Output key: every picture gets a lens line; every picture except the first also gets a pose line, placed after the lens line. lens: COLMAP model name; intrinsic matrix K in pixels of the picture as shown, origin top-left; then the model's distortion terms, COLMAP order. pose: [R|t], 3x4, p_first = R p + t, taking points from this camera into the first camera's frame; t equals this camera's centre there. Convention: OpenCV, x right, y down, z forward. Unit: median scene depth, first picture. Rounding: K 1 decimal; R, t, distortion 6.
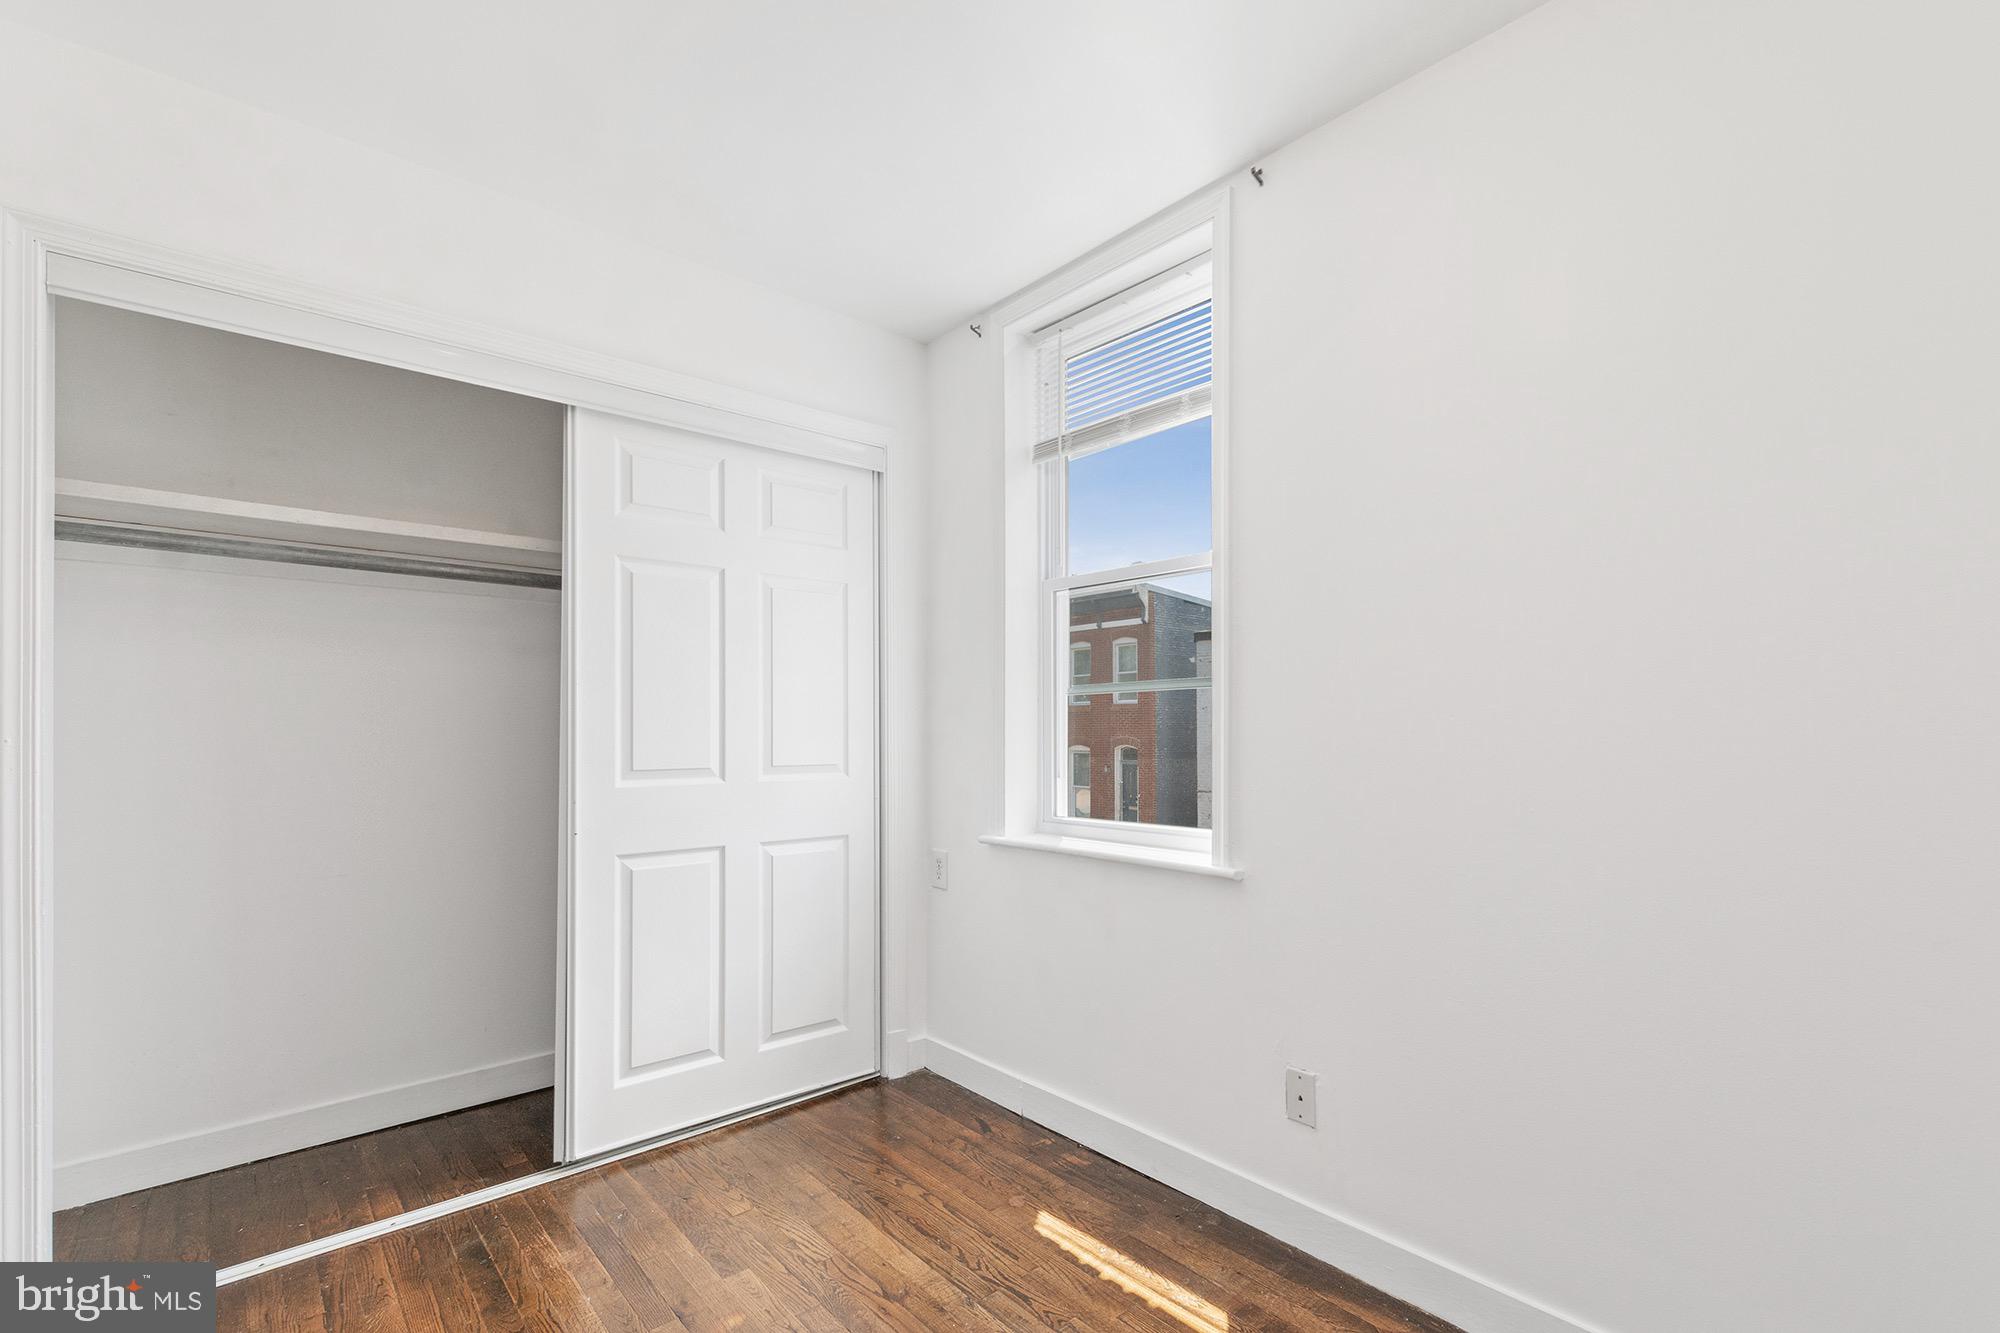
lens RADIAL K [[899.1, 0, 999.3], [0, 899.1, 733.1], [0, 0, 1]] dist [0.003030, -0.000126]
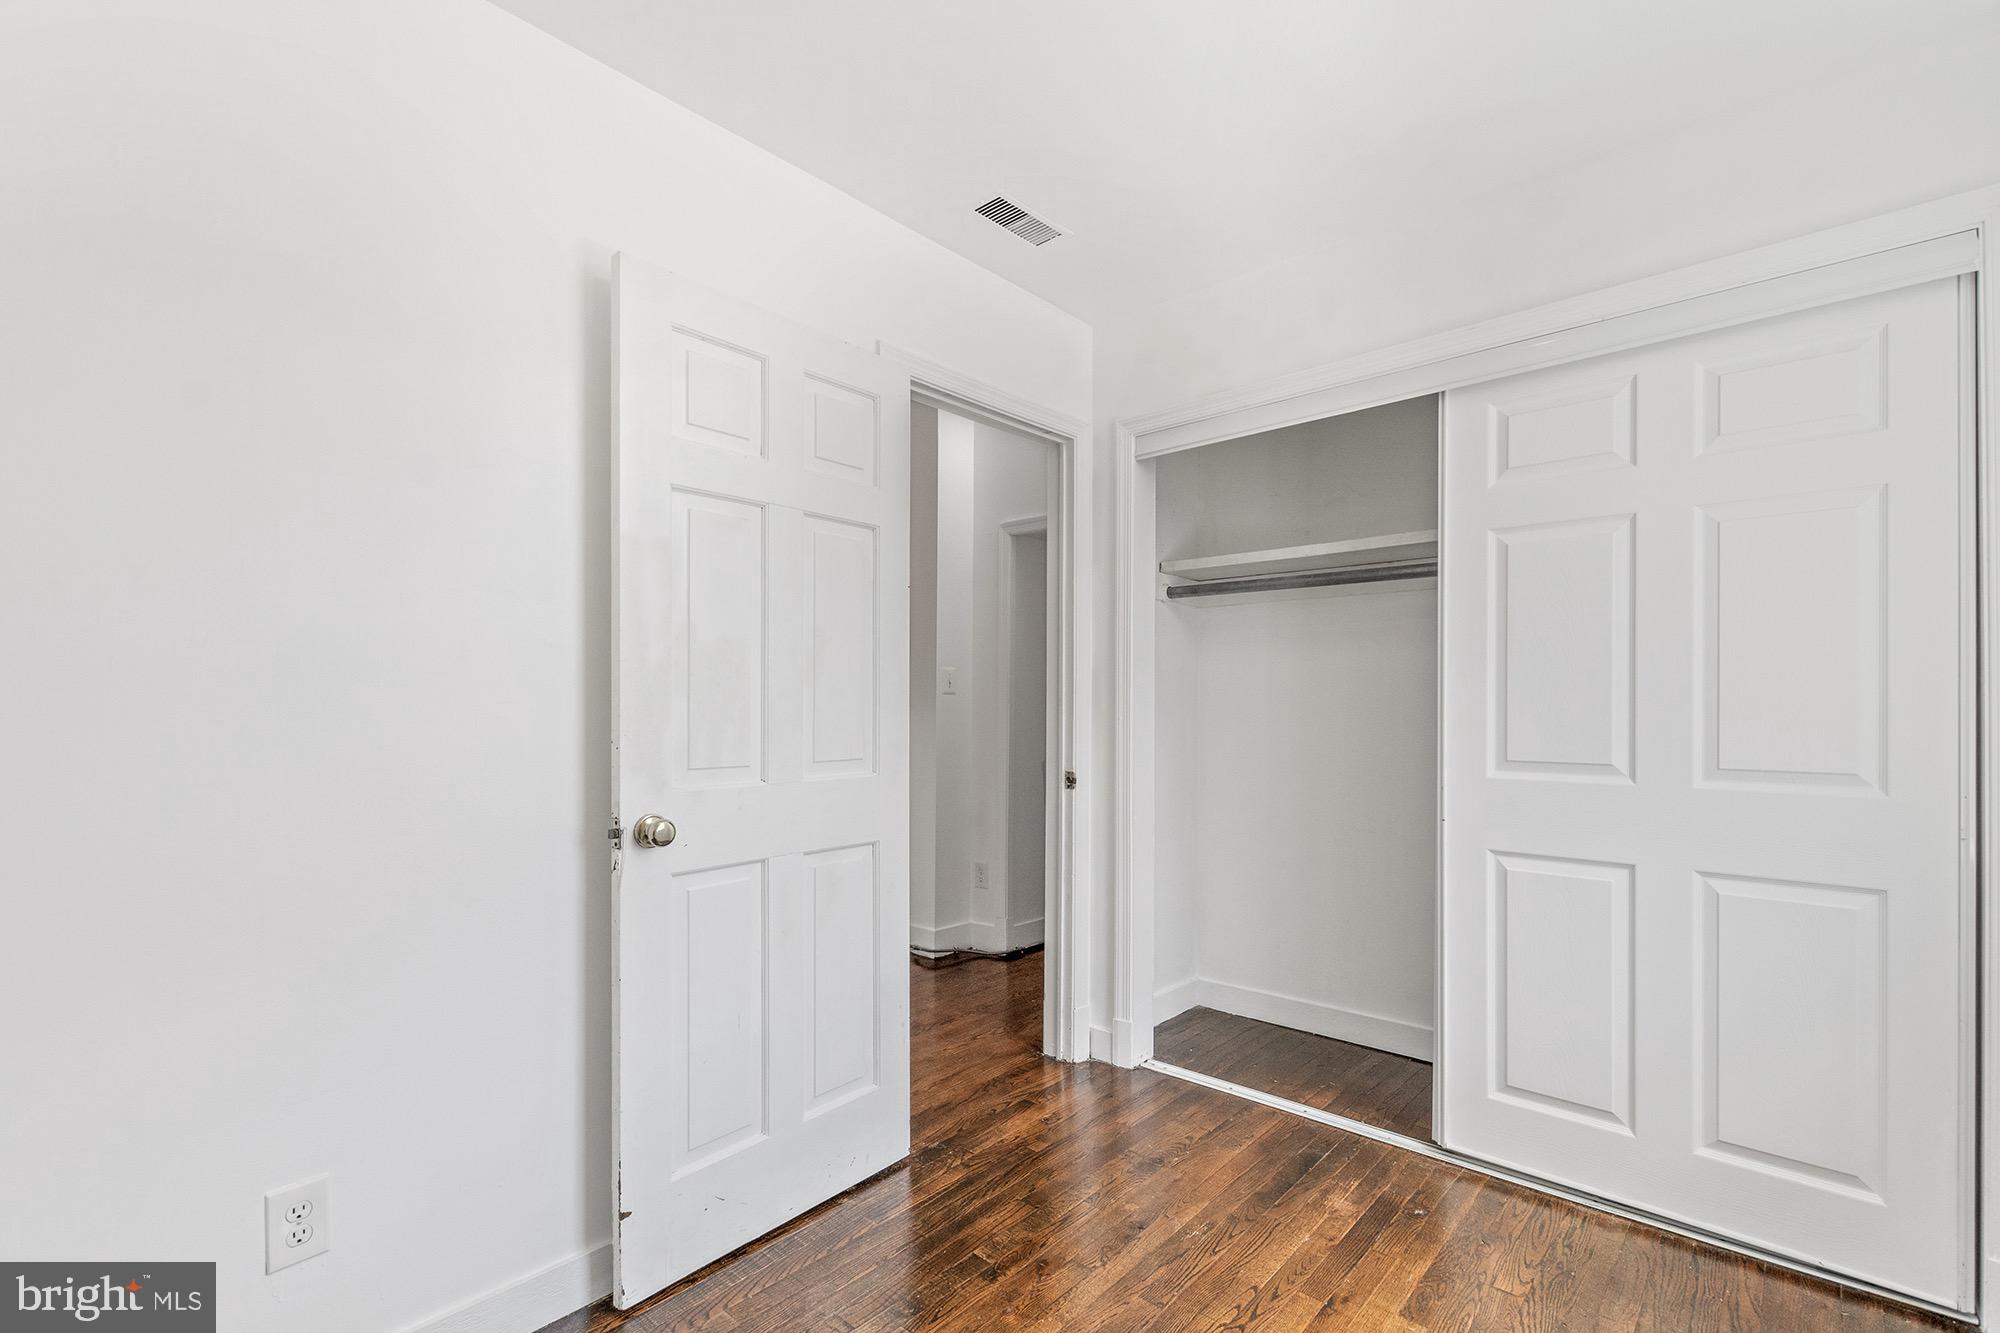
lens RADIAL K [[873.6, 0, 1000.8], [0, 873.6, 710.4], [0, 0, 1]] dist [0.000493, -0.000123]
pose [[0.121744, 0.006057, -0.992543, 0.413737], [-0.008036, 0.999955, 0.005117, -0.009994], [0.992529, 0.007353, 0.121787, 0.380648]]
